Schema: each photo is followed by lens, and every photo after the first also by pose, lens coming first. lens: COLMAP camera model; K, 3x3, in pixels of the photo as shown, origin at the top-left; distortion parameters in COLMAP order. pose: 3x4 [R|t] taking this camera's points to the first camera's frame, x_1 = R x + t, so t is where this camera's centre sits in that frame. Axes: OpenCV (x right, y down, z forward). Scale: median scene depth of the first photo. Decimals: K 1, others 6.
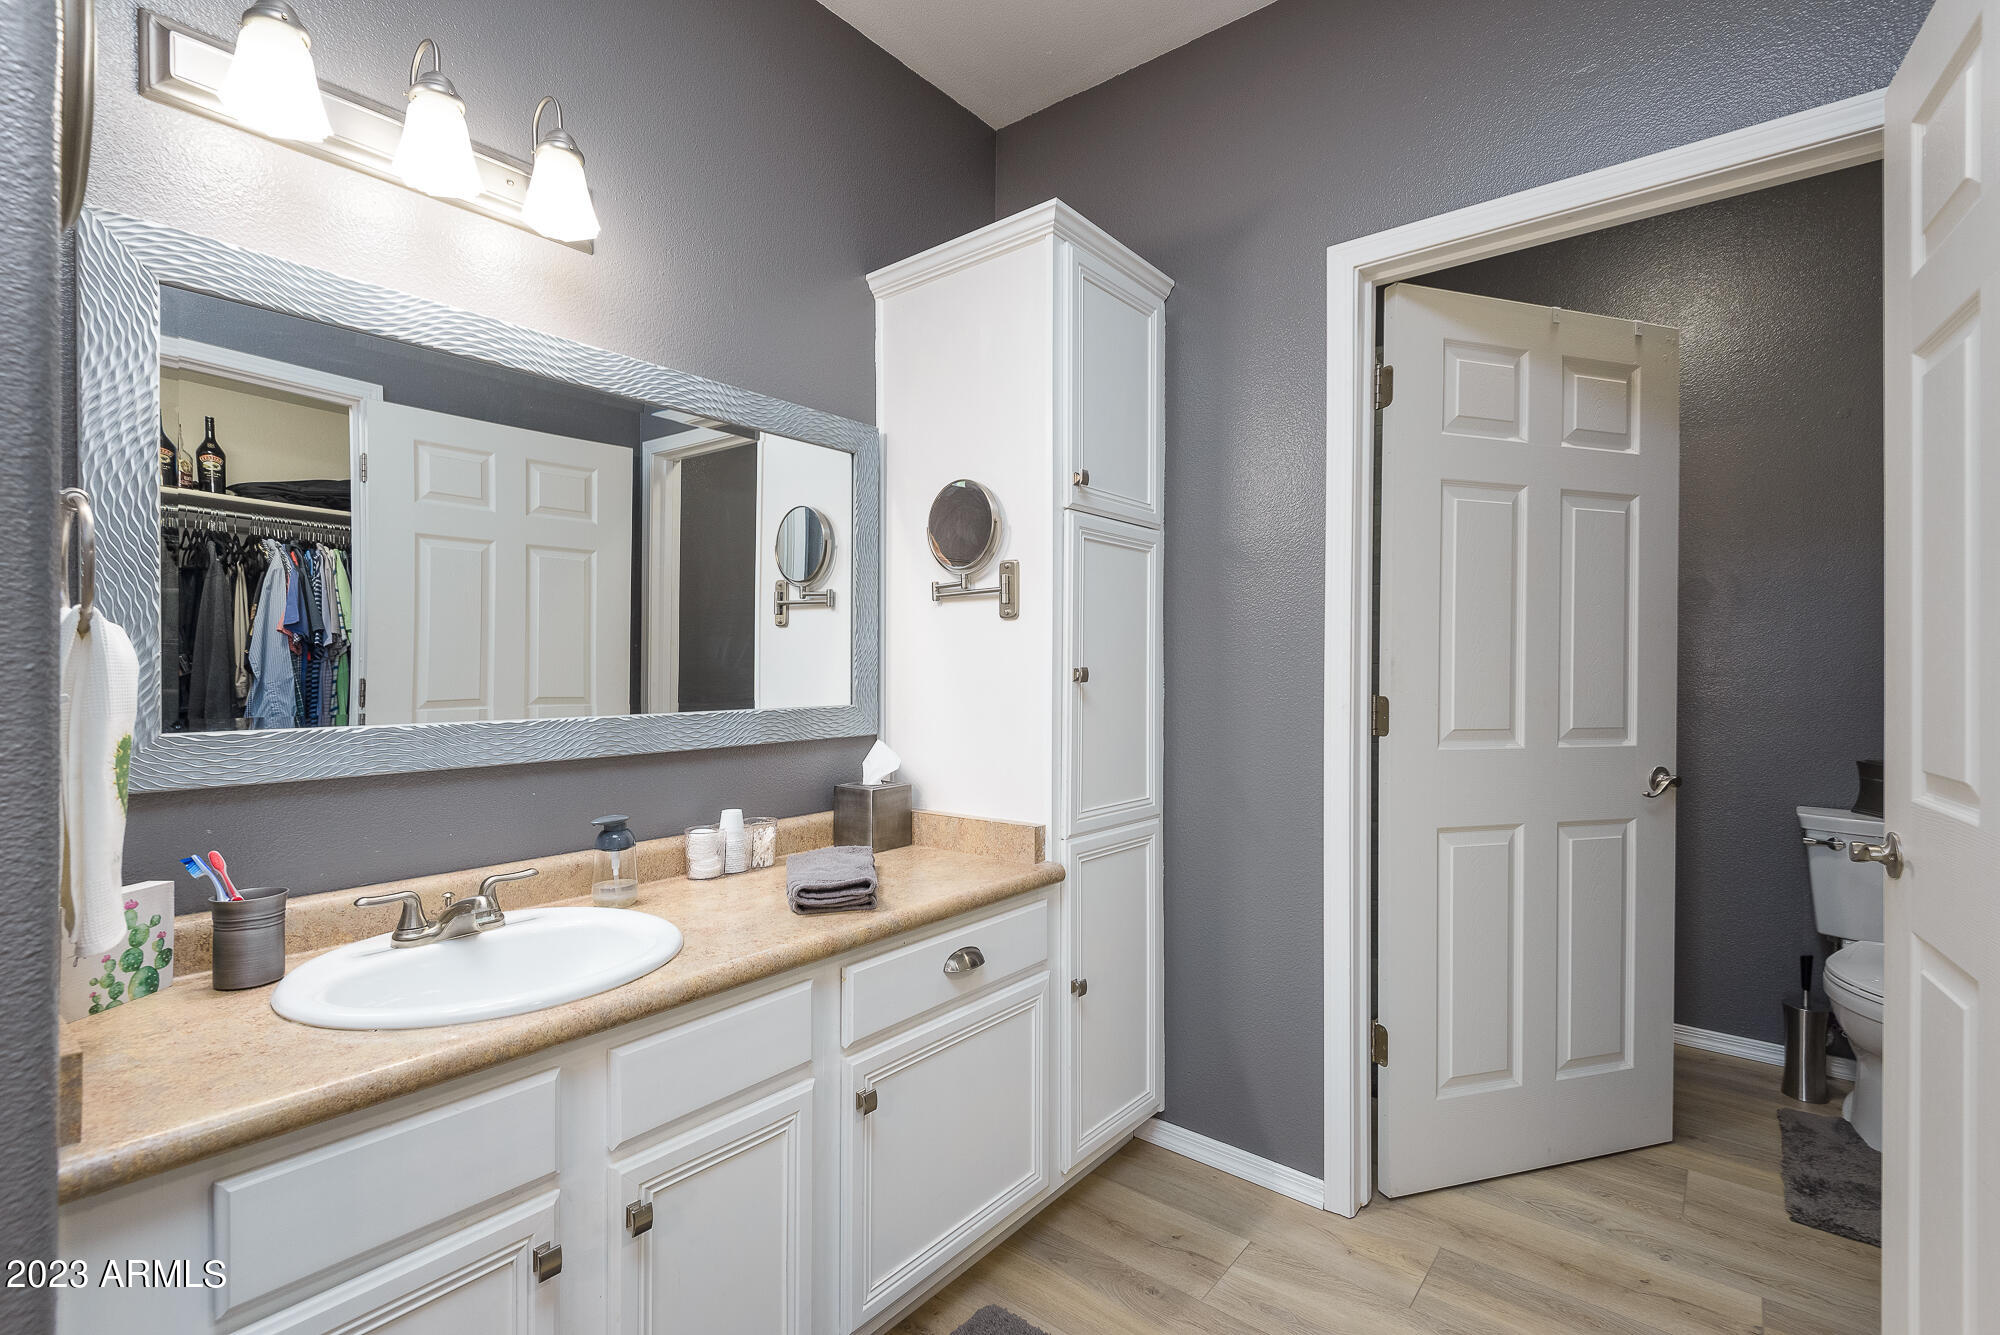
lens RADIAL K [[900.4, 0, 1013.9], [0, 900.4, 675.8], [0, 0, 1]] dist [0.022586, -0.012152]
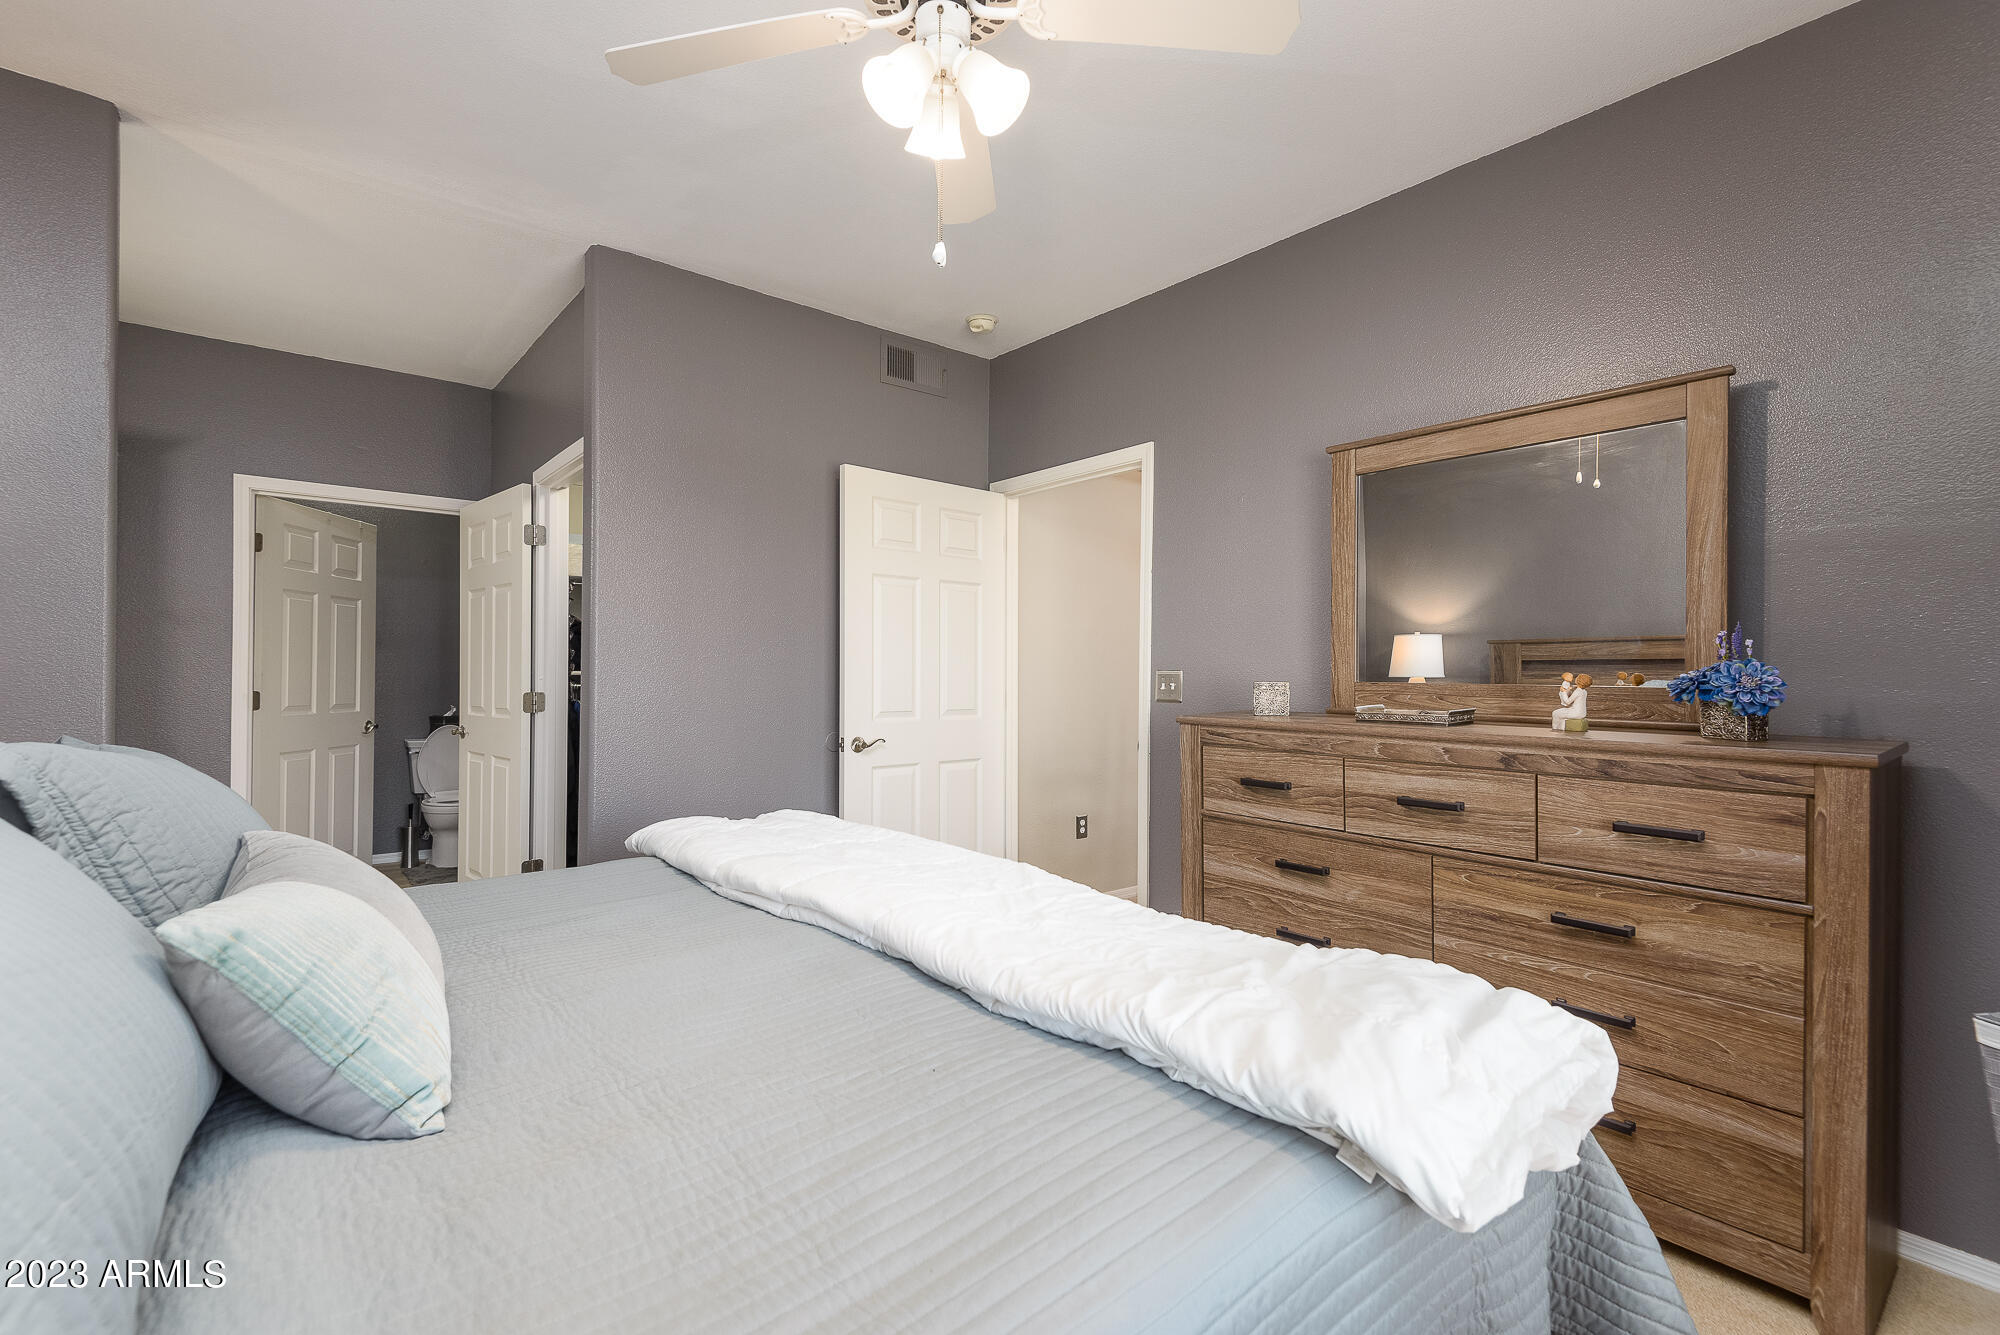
lens RADIAL K [[900.4, 0, 998.5], [0, 900.4, 657.5], [0, 0, 1]] dist [0.022586, -0.012152]
pose [[0.219663, 0.010113, 0.975523, -0.544298], [-0.017612, 0.999824, -0.006399, -0.032701], [-0.975417, -0.015775, 0.219803, -0.487091]]
